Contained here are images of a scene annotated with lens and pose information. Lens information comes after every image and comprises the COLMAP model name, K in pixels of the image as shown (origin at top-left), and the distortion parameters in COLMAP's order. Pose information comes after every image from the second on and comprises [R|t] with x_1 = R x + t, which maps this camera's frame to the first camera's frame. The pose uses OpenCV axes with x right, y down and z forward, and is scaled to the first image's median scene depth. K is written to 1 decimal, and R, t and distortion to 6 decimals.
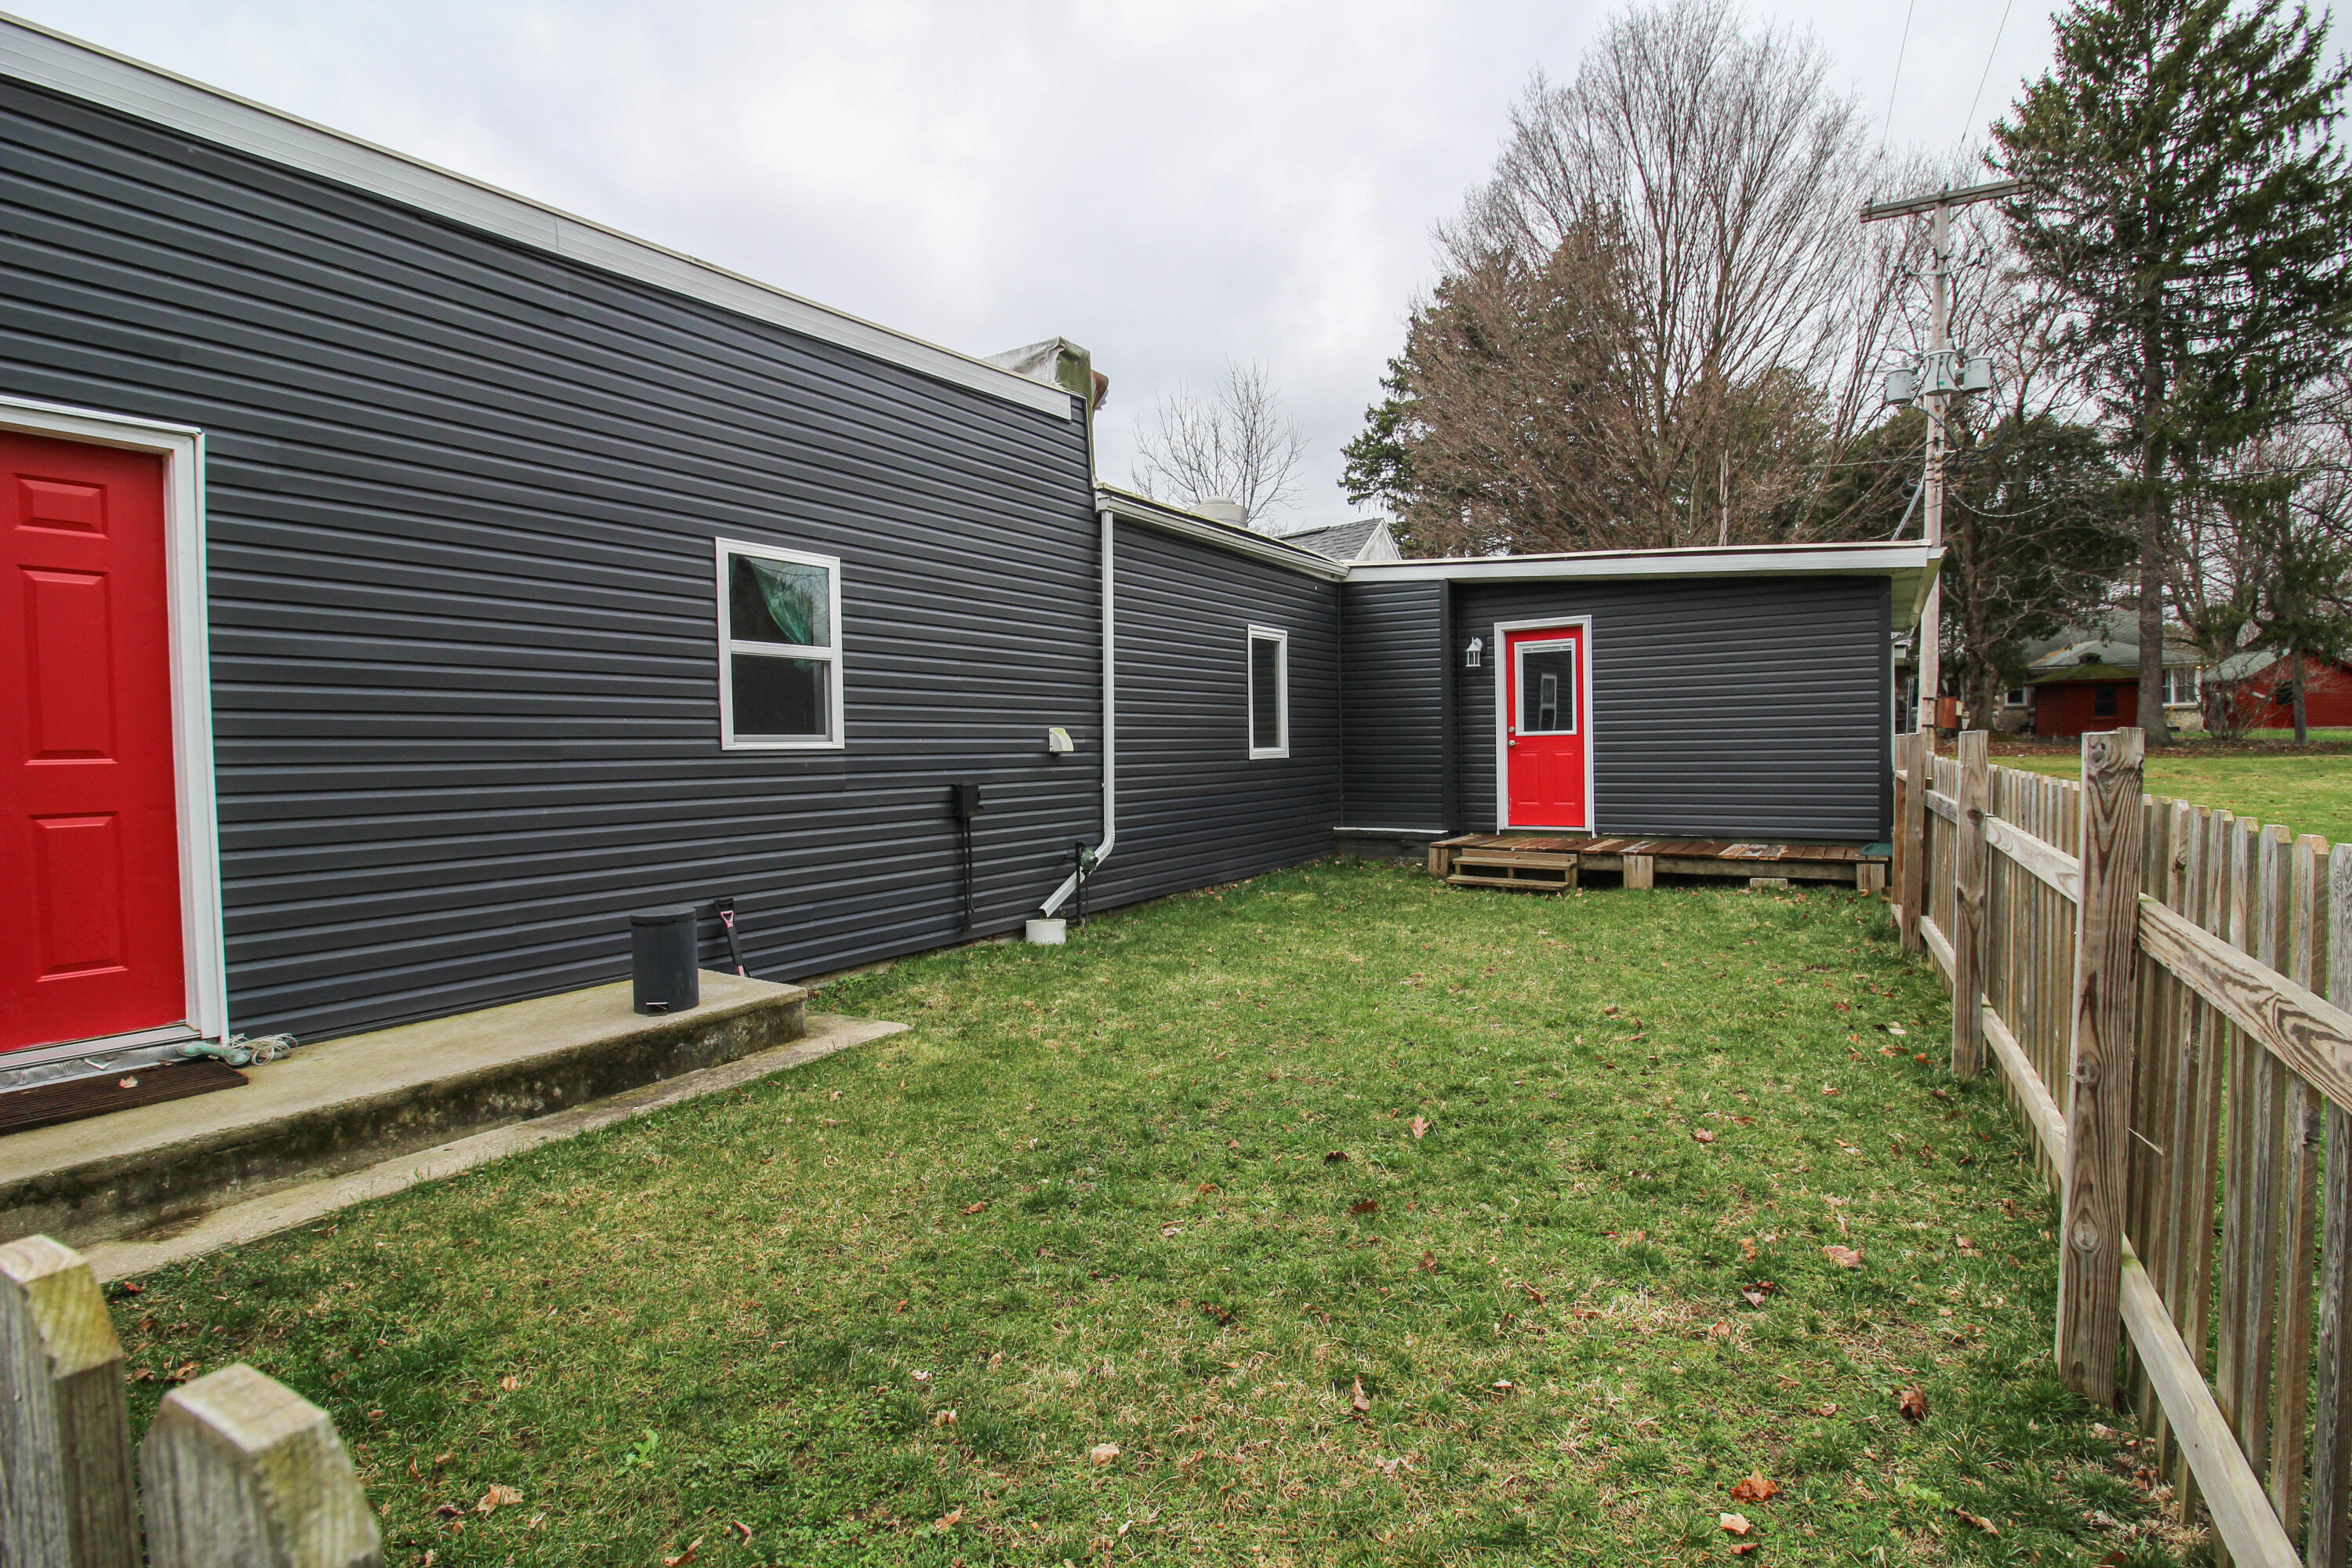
lens RADIAL K [[1084.6, 0, 1179.7], [0, 1084.6, 780.0], [0, 0, 1]] dist [-0.015545, -0.001256]
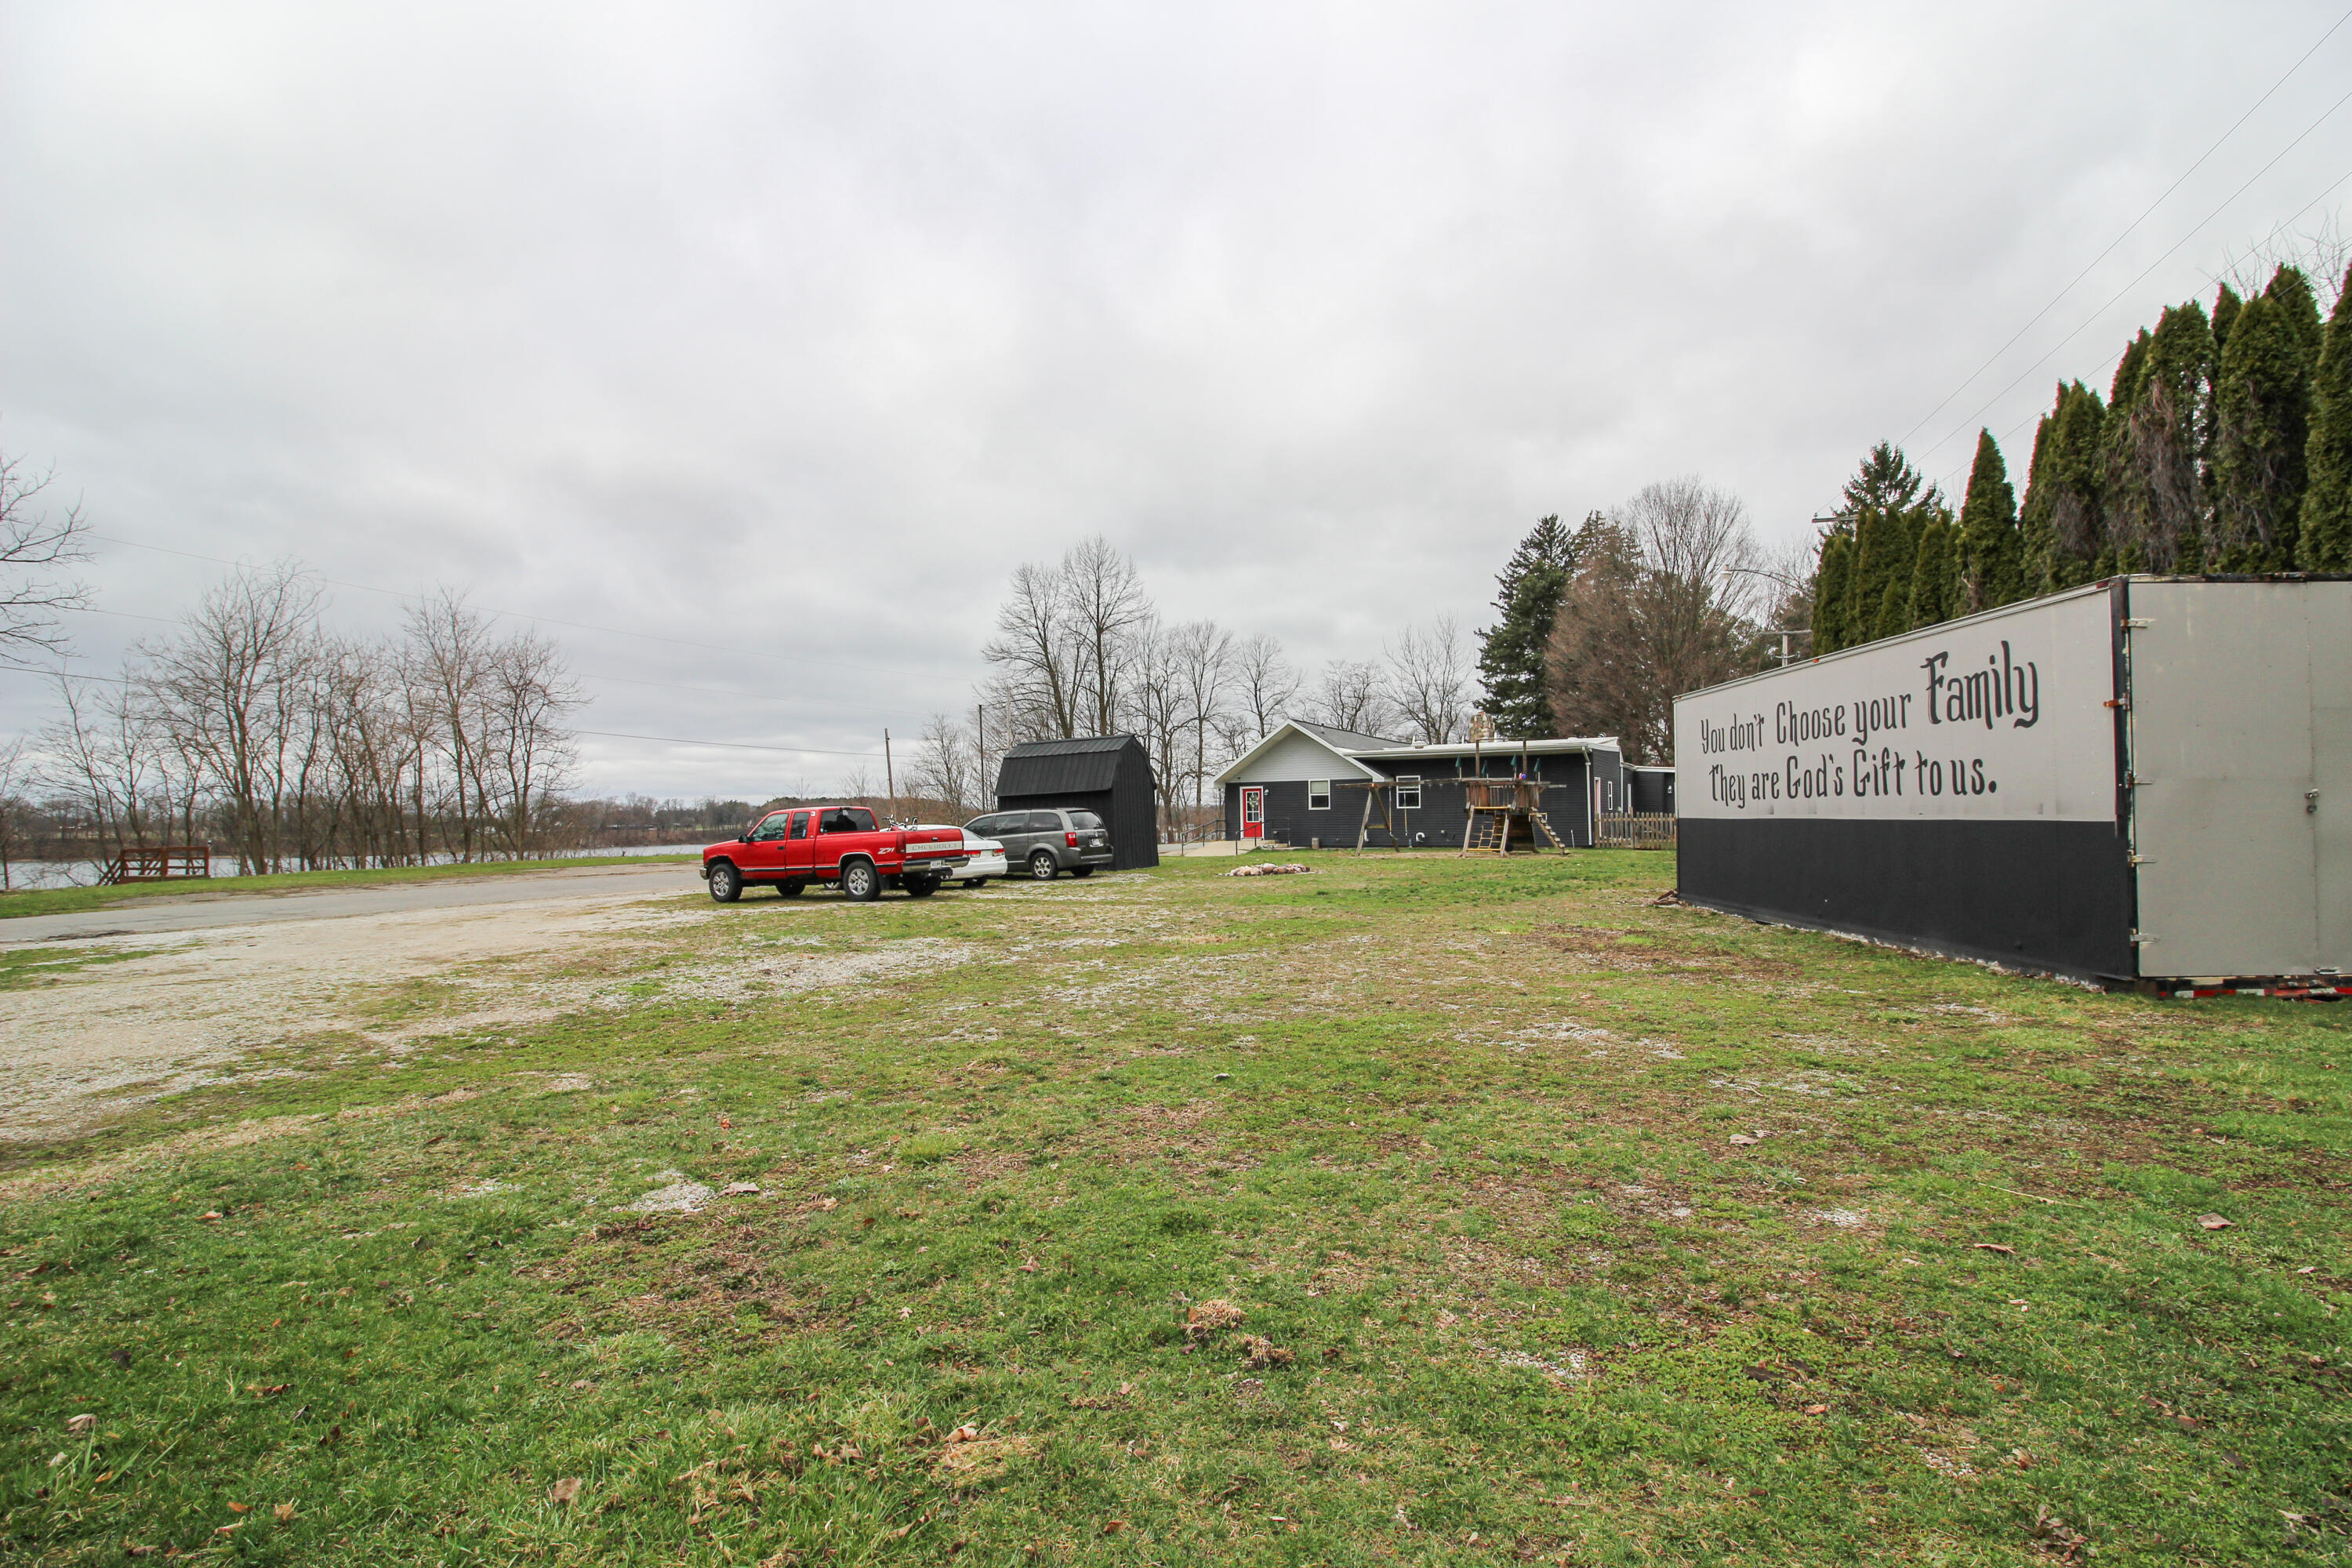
lens RADIAL K [[1076.3, 0, 1179.6], [0, 1076.3, 763.4], [0, 0, 1]] dist [0.002781, -0.000495]
pose [[0.998527, 0.011935, 0.052935, -0.649113], [-0.007506, 0.996514, -0.083086, 0.049629], [-0.053742, 0.082566, 0.995136, -1.072171]]
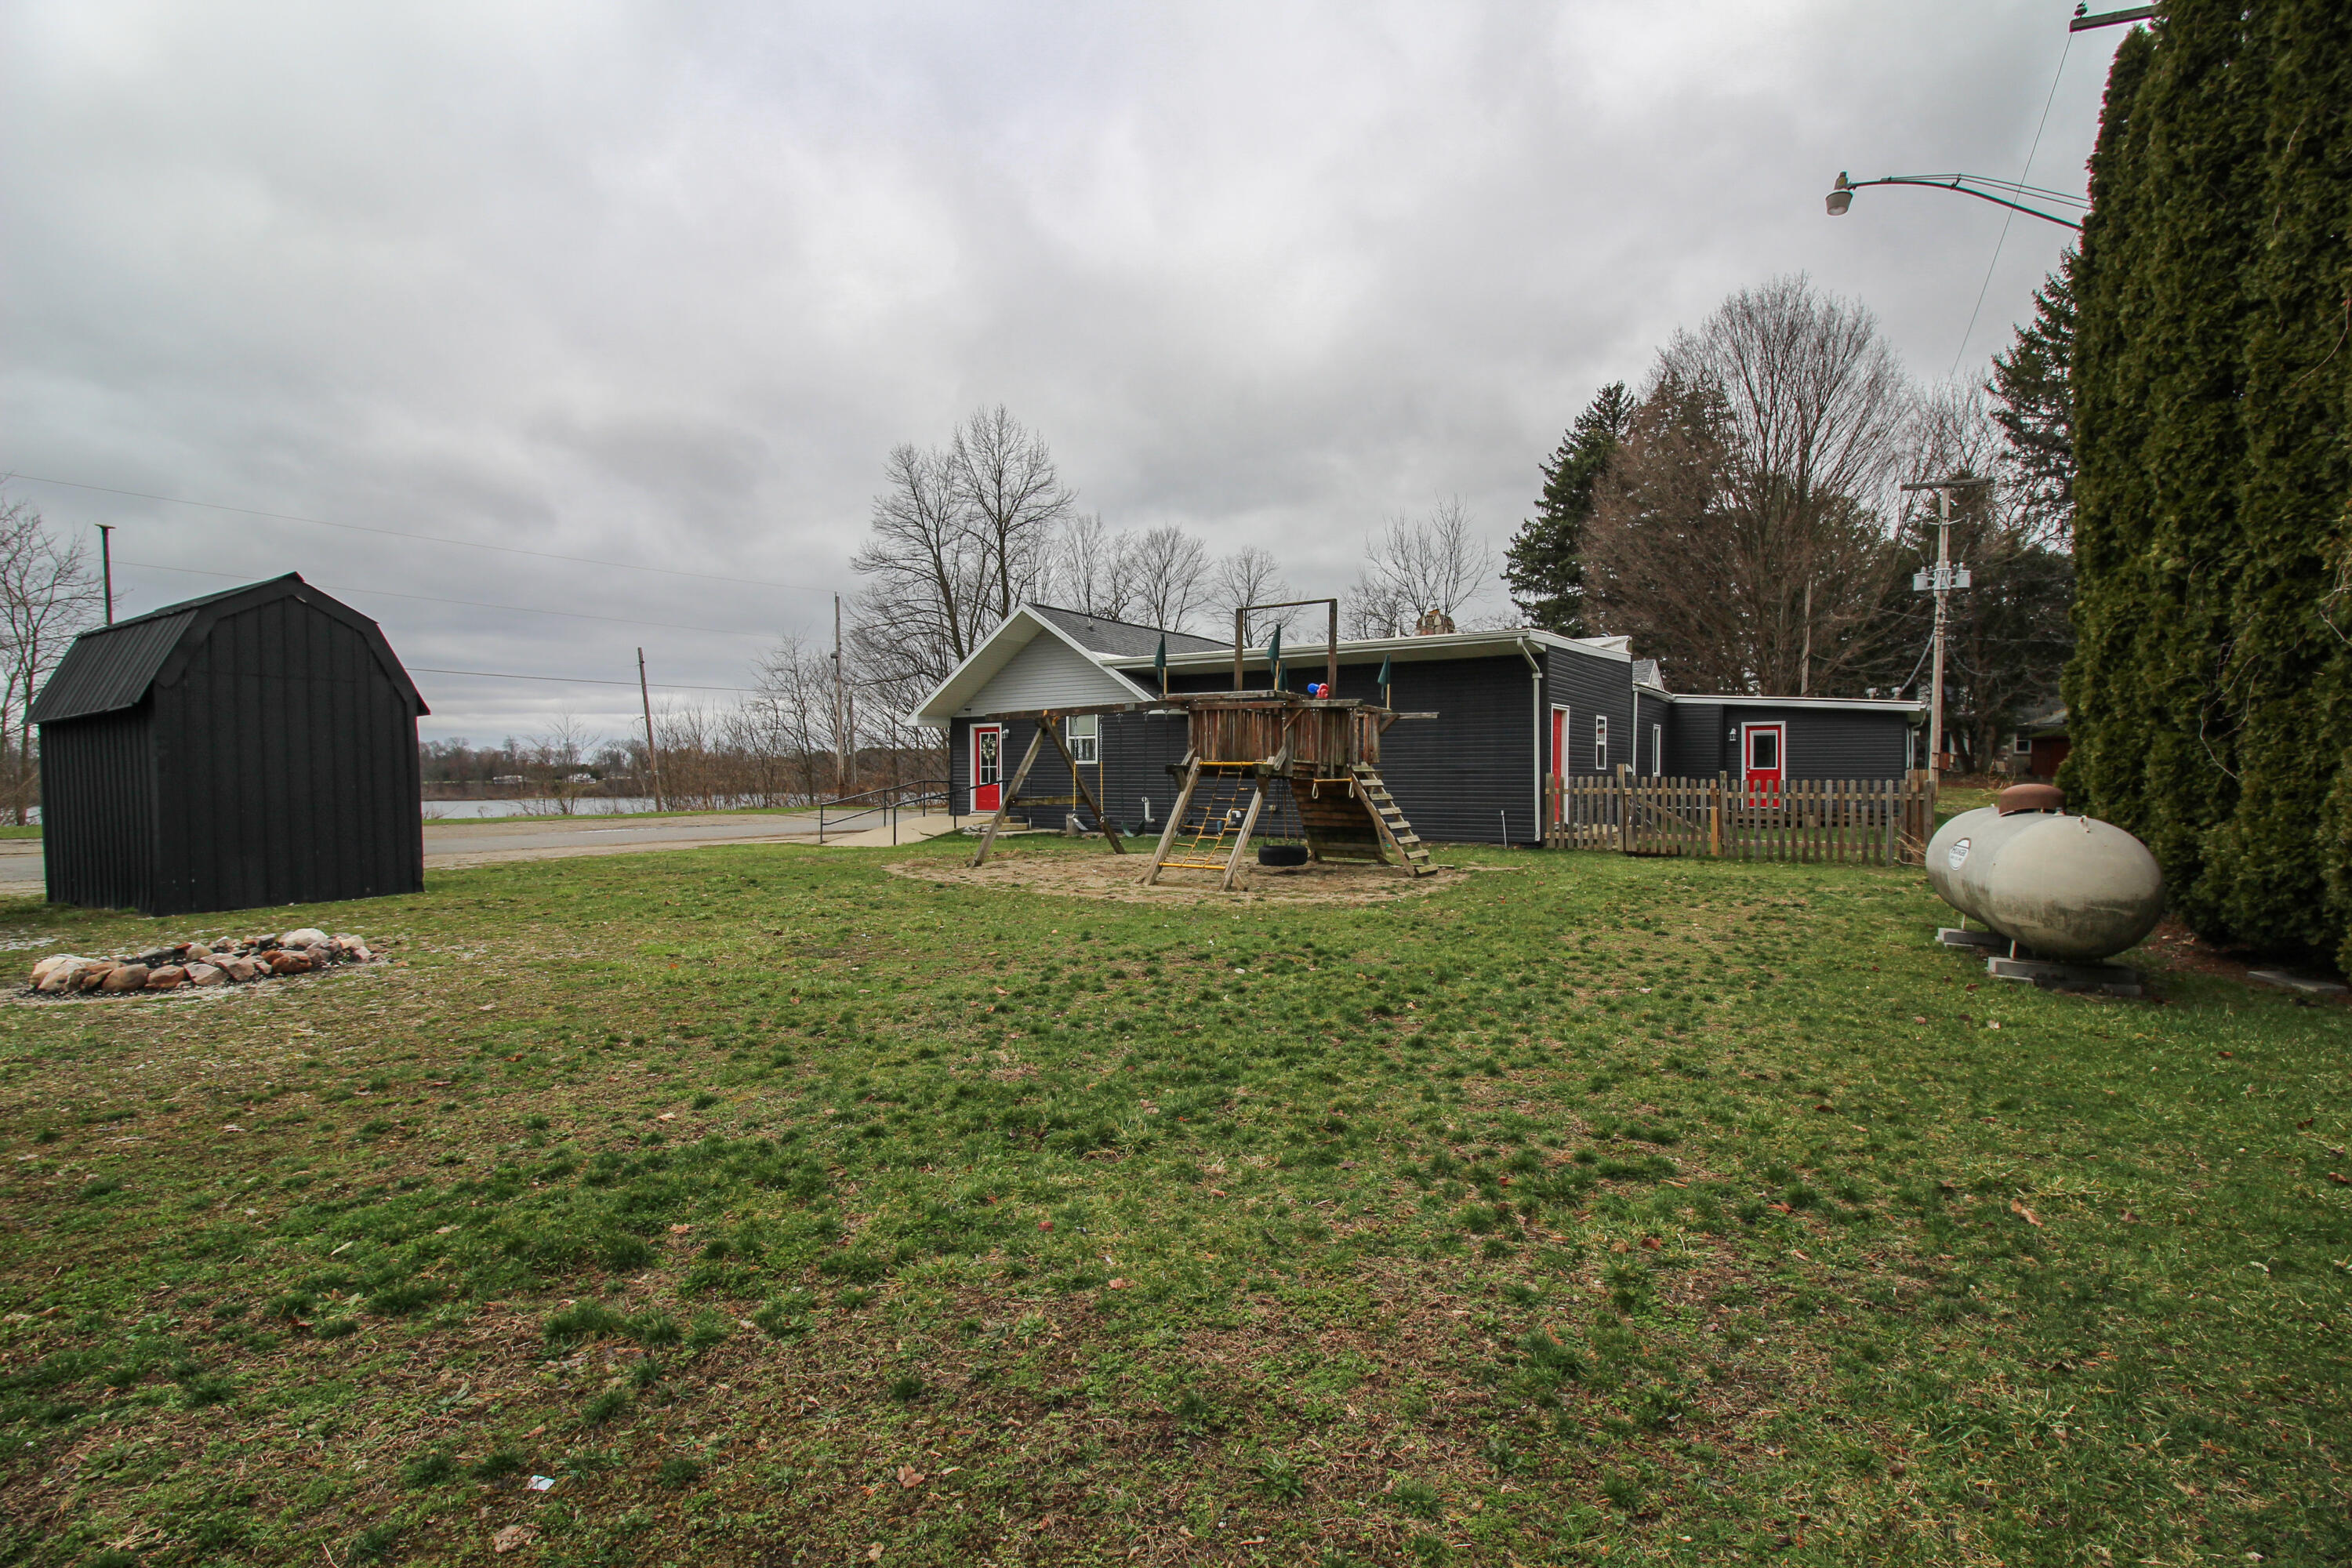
lens RADIAL K [[1084.6, 0, 1179.7], [0, 1084.6, 780.0], [0, 0, 1]] dist [-0.015545, -0.001256]
pose [[0.999441, 0.019081, -0.027462, -0.312097], [-0.019747, 0.999513, -0.024162, 0.022757], [0.026988, 0.024691, 0.999331, -0.500551]]
